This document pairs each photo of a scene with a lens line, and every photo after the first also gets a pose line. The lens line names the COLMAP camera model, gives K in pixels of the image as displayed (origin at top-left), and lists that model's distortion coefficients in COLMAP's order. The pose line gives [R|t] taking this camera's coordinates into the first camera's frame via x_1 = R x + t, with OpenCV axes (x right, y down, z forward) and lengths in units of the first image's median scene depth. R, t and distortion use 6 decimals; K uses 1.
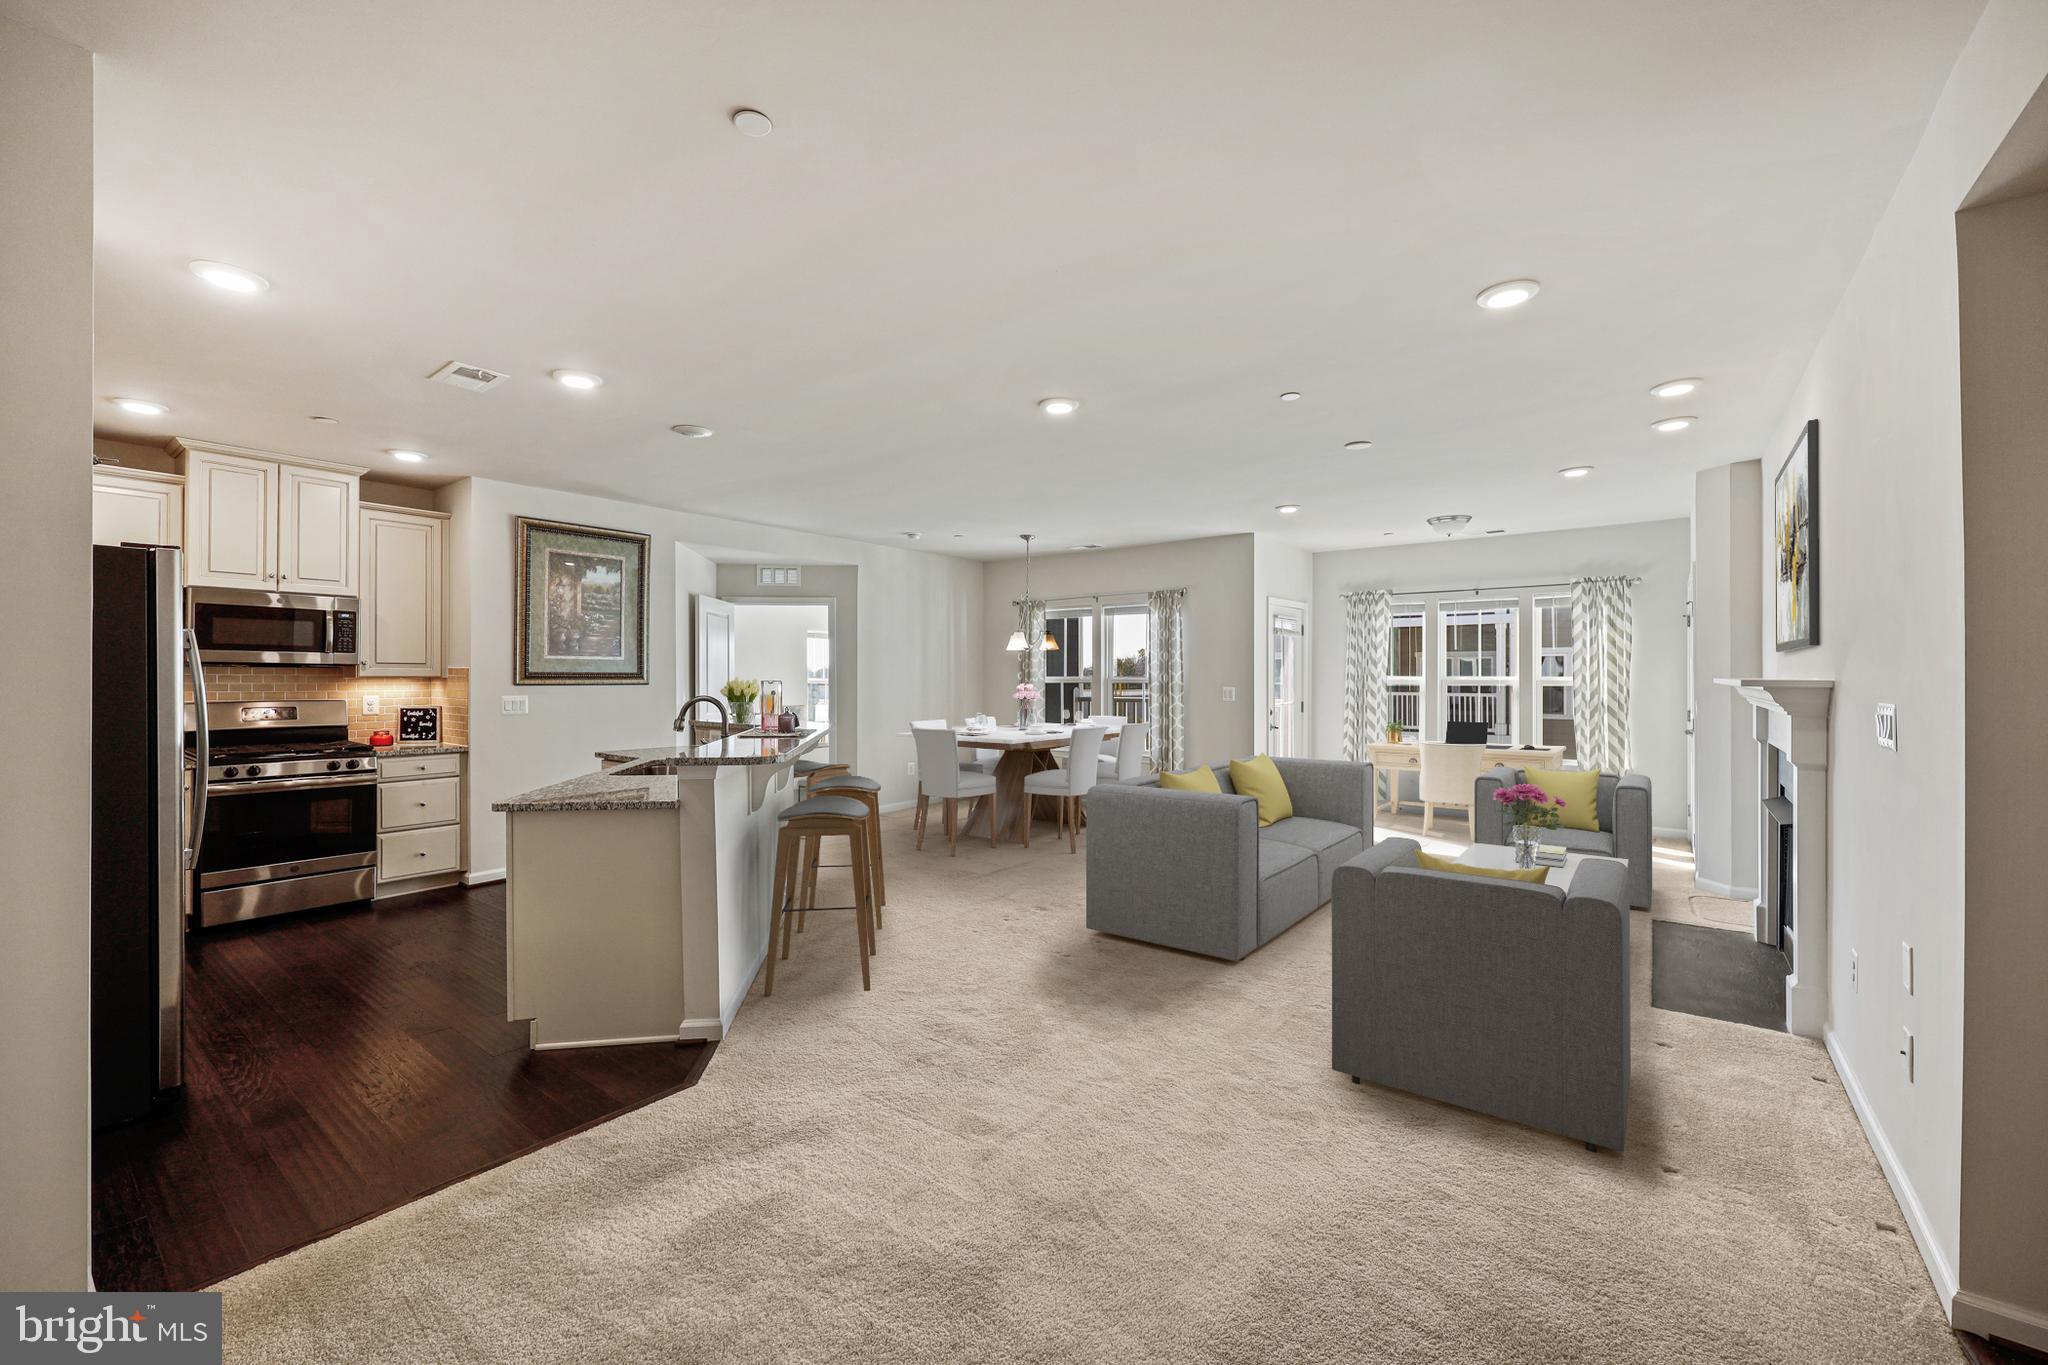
lens RADIAL K [[825.0, 0, 1015.3], [0, 825.0, 674.4], [0, 0, 1]] dist [-0.002085, 0.000876]
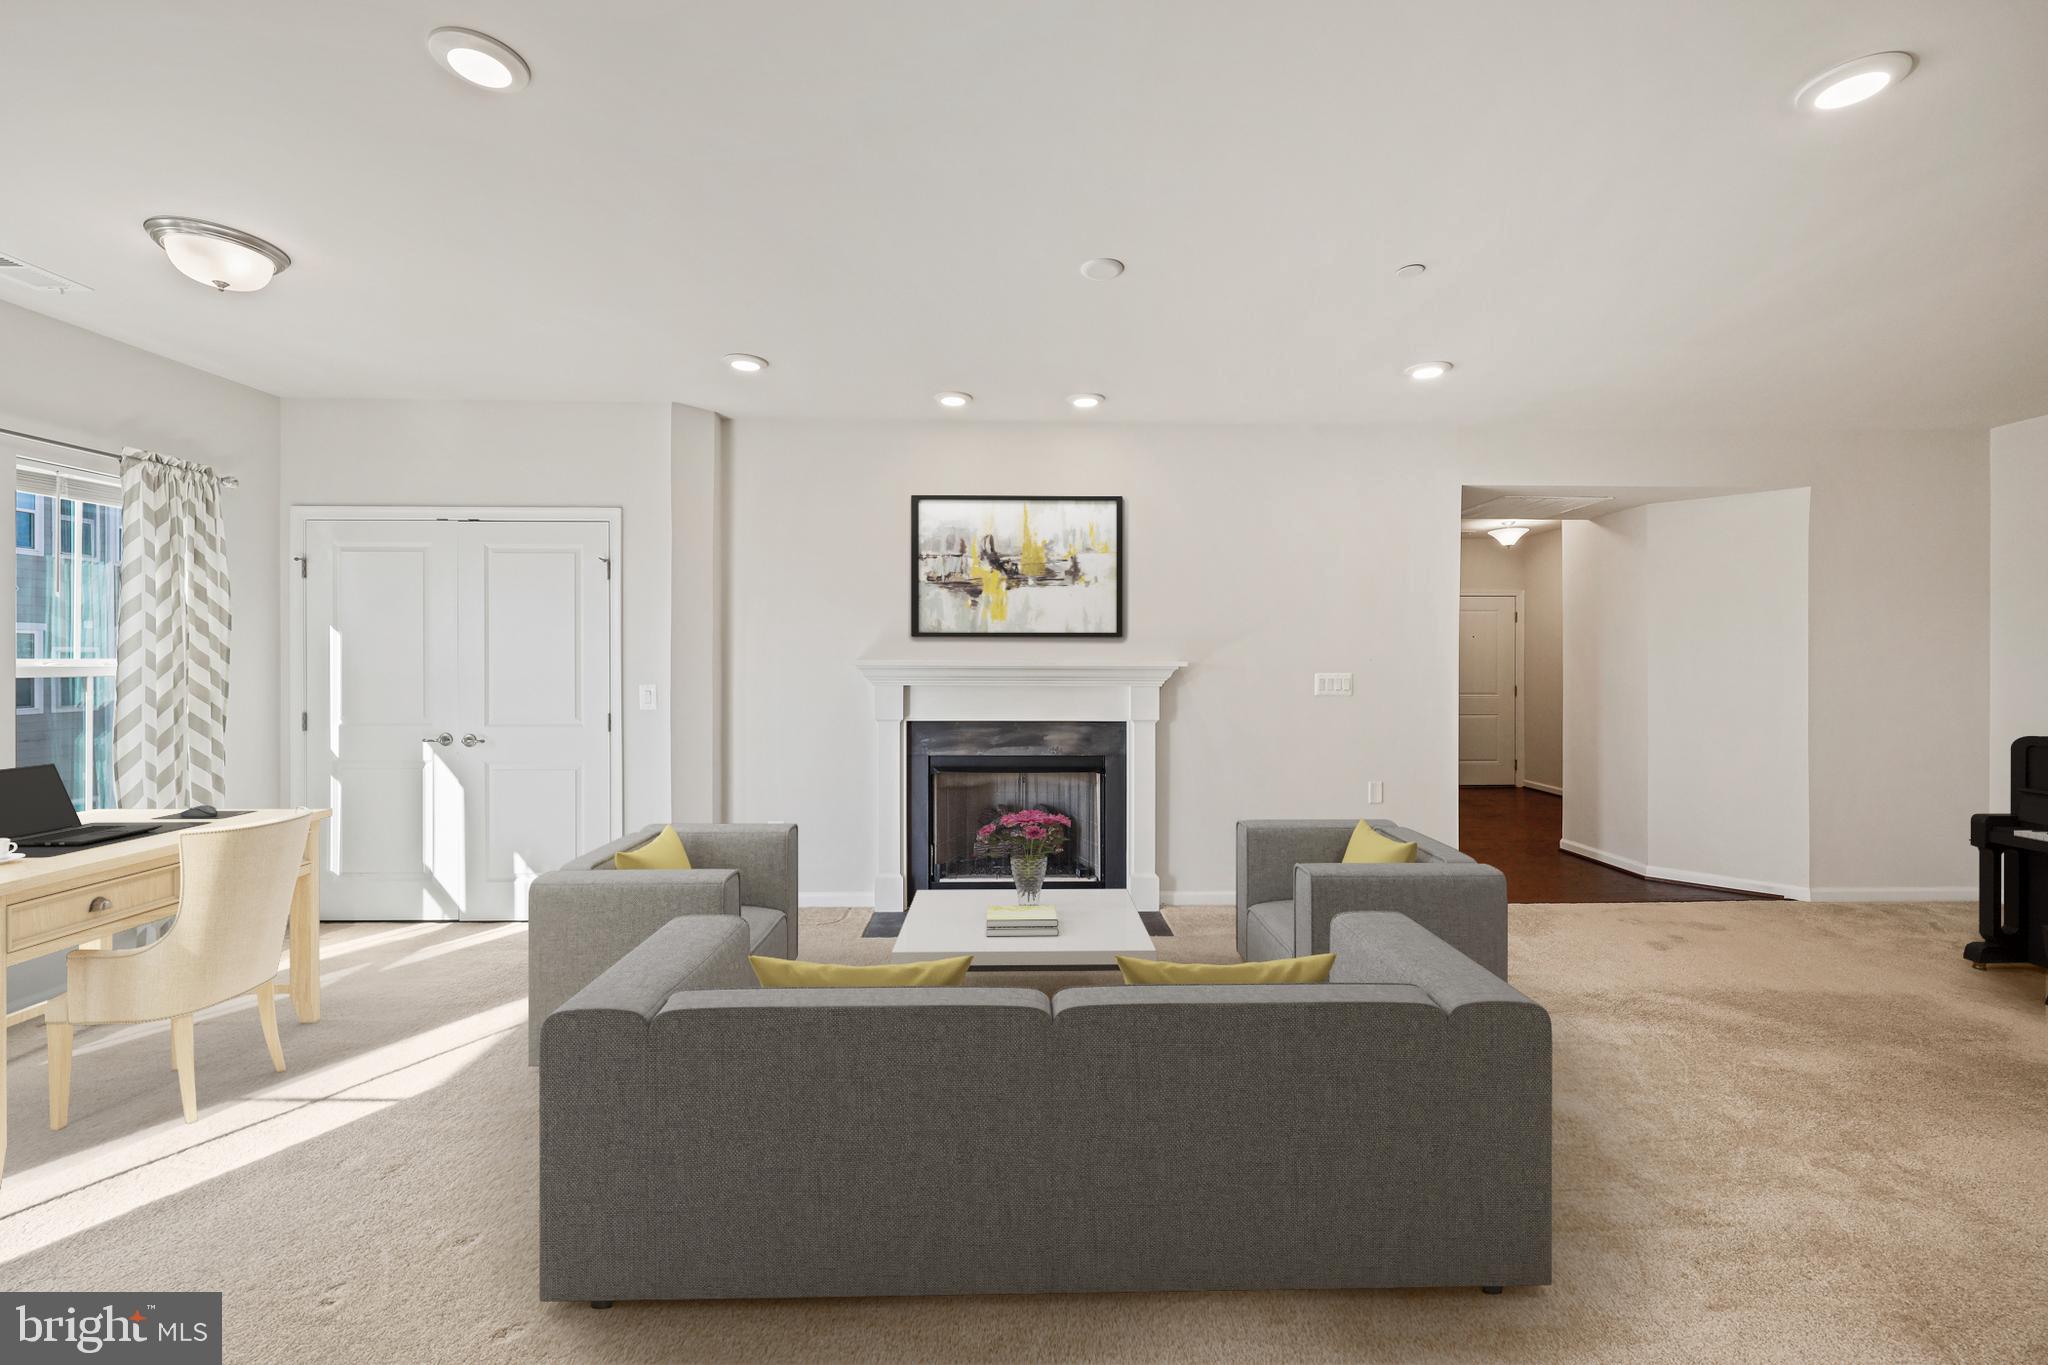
lens RADIAL K [[825.0, 0, 1018.7], [0, 825.0, 670.3], [0, 0, 1]] dist [-0.002085, 0.000876]
pose [[-0.629467, -0.009392, 0.776971, -0.005144], [-0.003605, 0.999951, 0.009166, 0.004559], [-0.777019, 0.002969, -0.629470, 1.048267]]
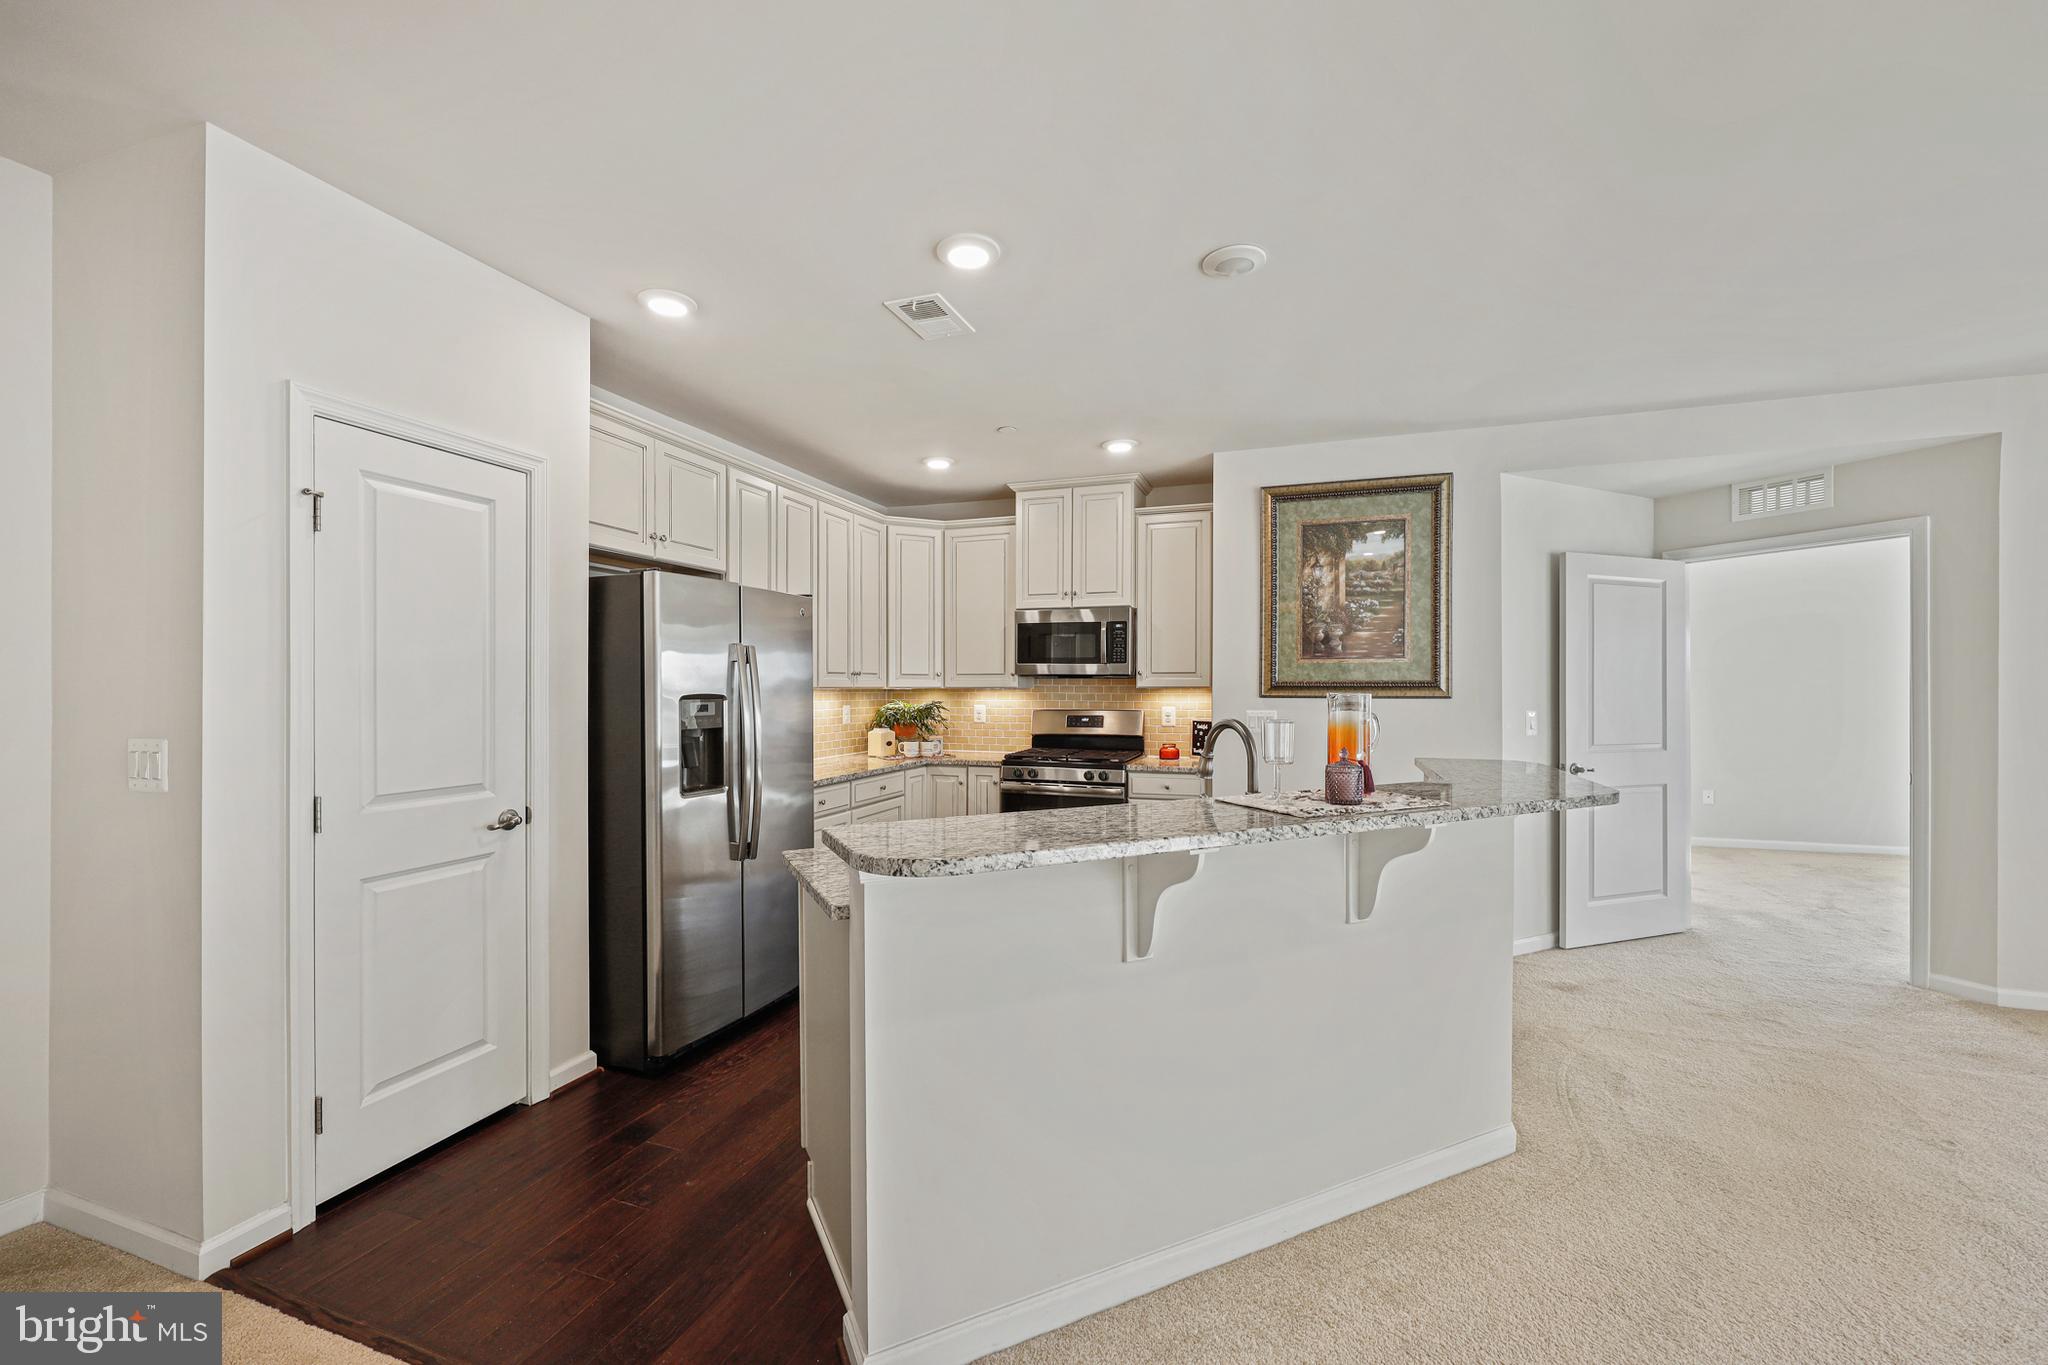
lens RADIAL K [[825.0, 0, 1026.2], [0, 825.0, 690.7], [0, 0, 1]] dist [-0.002085, 0.000876]
pose [[0.313861, 0.001810, -0.949467, 0.080056], [0.003059, 0.999991, 0.002917, 0.003082], [0.949464, -0.003820, 0.313853, 0.472781]]
